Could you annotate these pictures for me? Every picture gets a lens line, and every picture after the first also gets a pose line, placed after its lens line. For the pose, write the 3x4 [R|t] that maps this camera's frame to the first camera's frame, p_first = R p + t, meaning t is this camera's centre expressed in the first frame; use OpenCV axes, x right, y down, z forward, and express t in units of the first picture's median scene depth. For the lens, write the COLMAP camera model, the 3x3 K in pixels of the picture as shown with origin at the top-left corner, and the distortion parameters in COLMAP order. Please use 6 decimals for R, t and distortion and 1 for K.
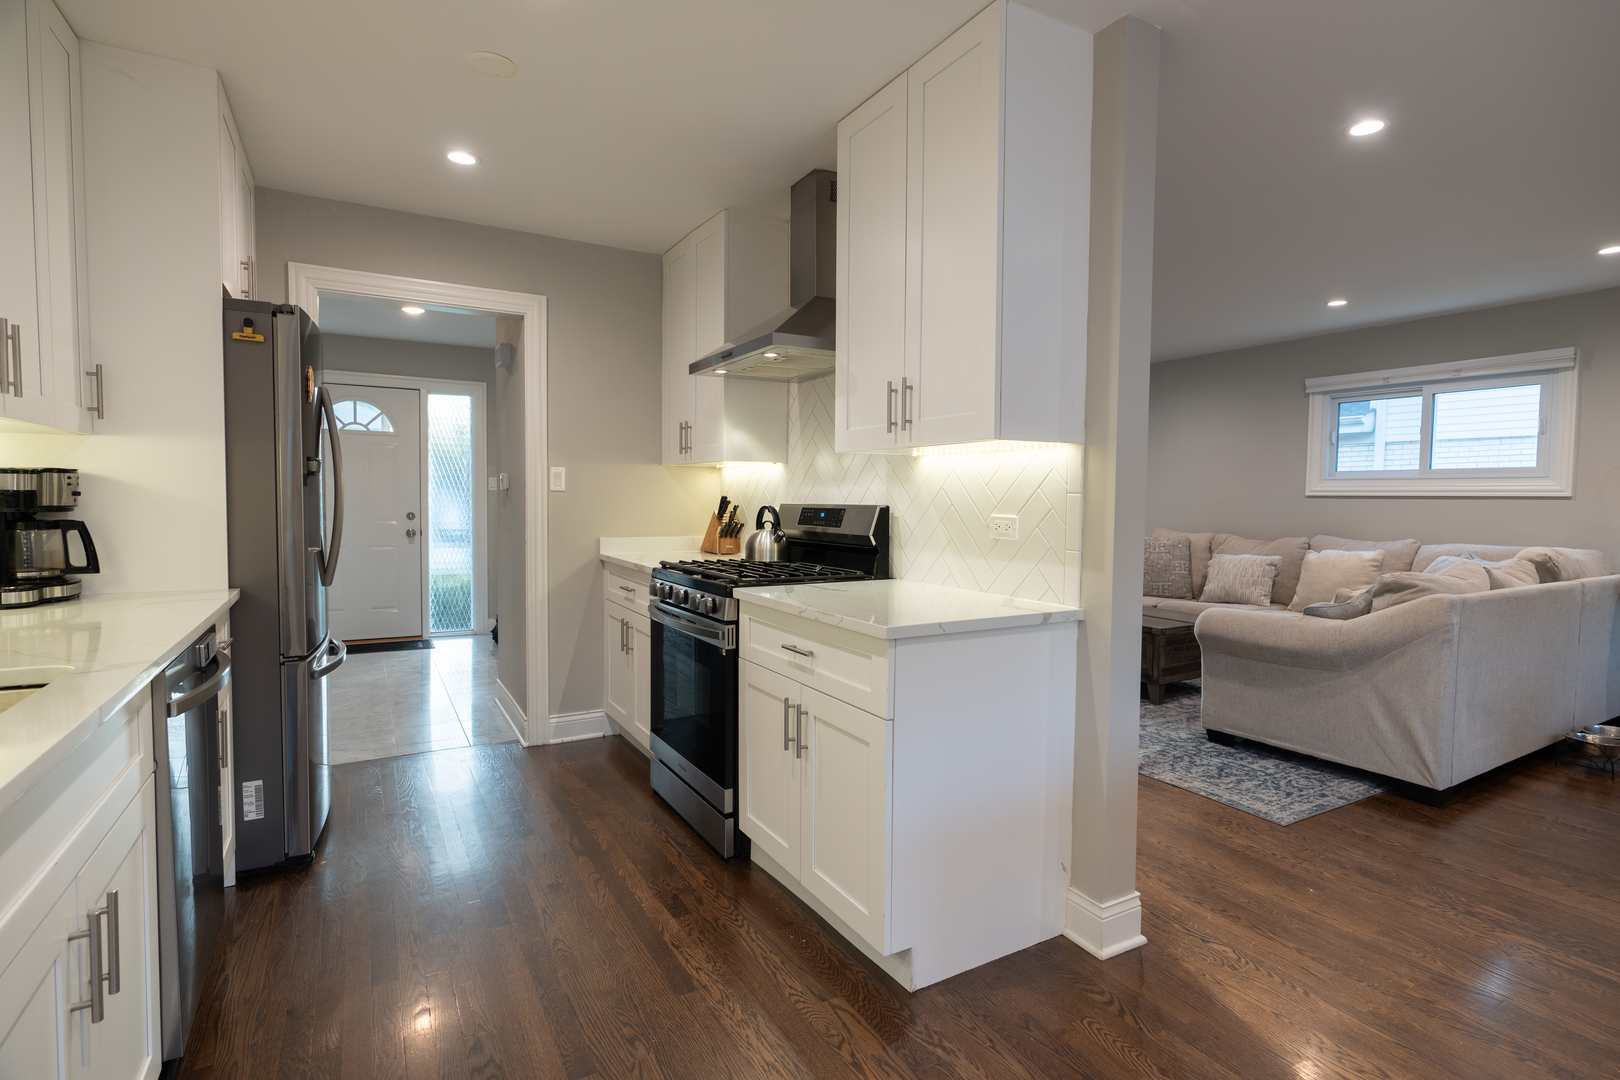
lens RADIAL K [[793.9, 0, 810.0], [0, 793.9, 540.0], [0, 0, 1]] dist [-0.000623, -0.000115]
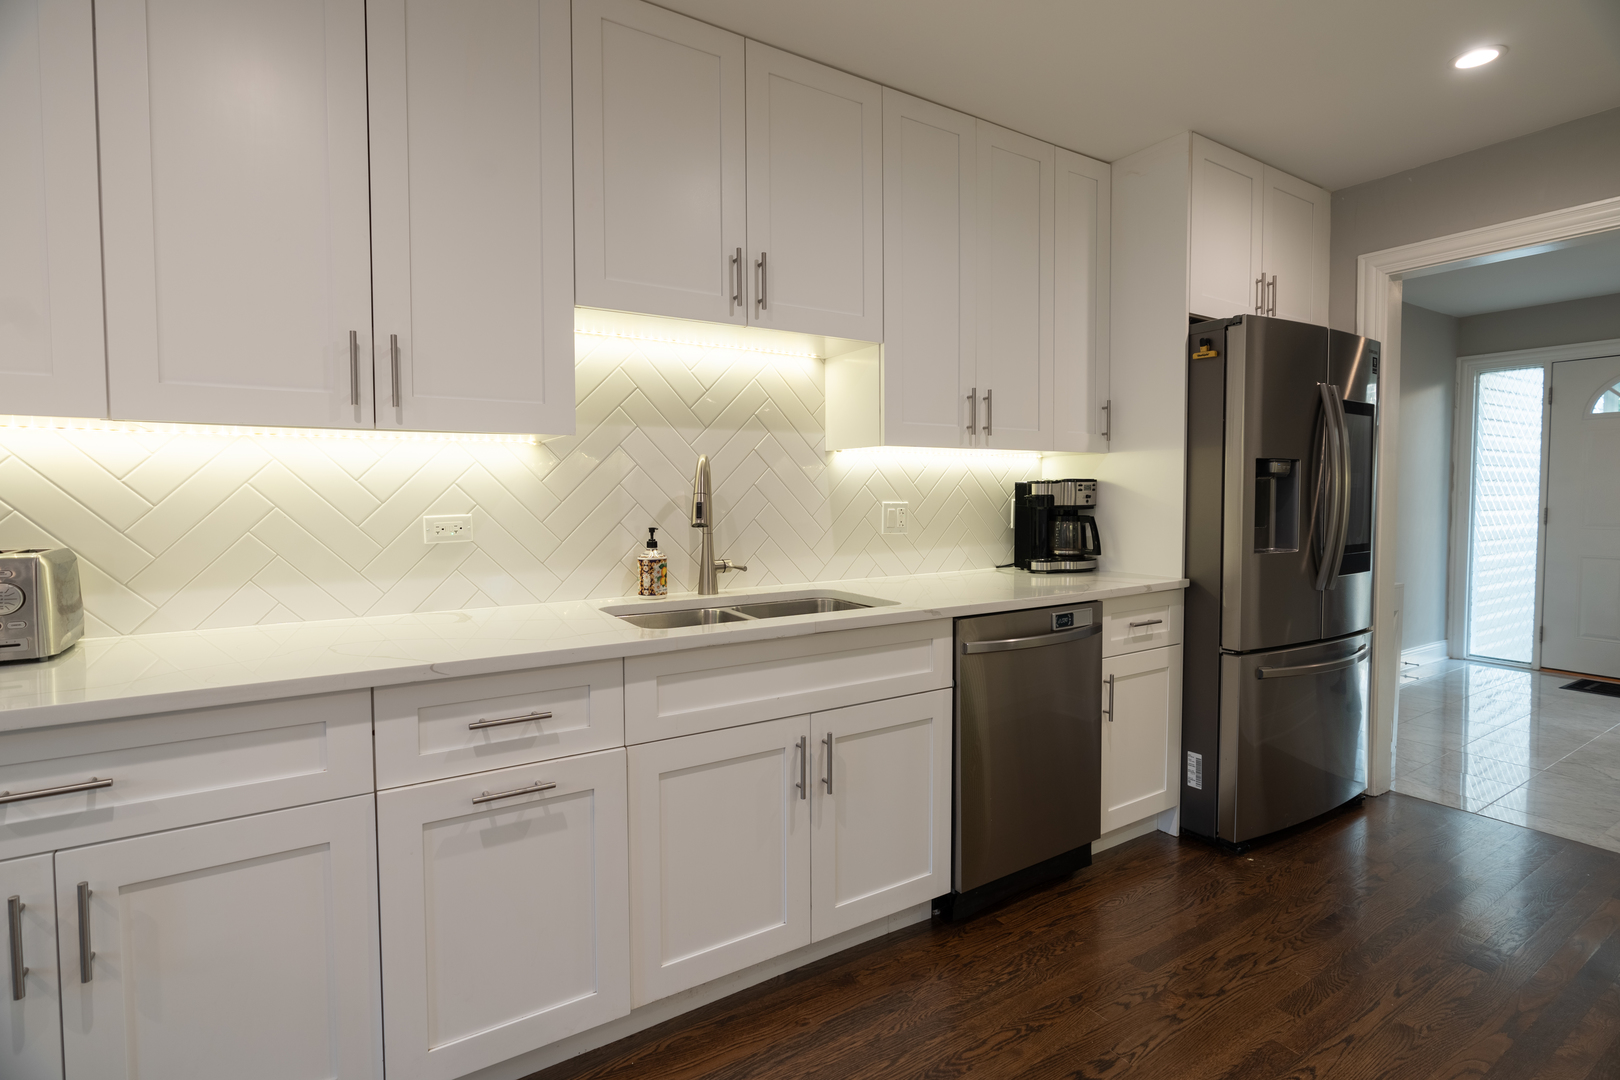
lens RADIAL K [[764.8, 0, 813.8], [0, 764.8, 521.4], [0, 0, 1]] dist [0.000648, -0.000468]
pose [[0.044876, 0.022989, -0.998728, 0.350548], [-0.046871, 0.998683, 0.020881, -0.018691], [0.997892, 0.045875, 0.045895, 0.415731]]
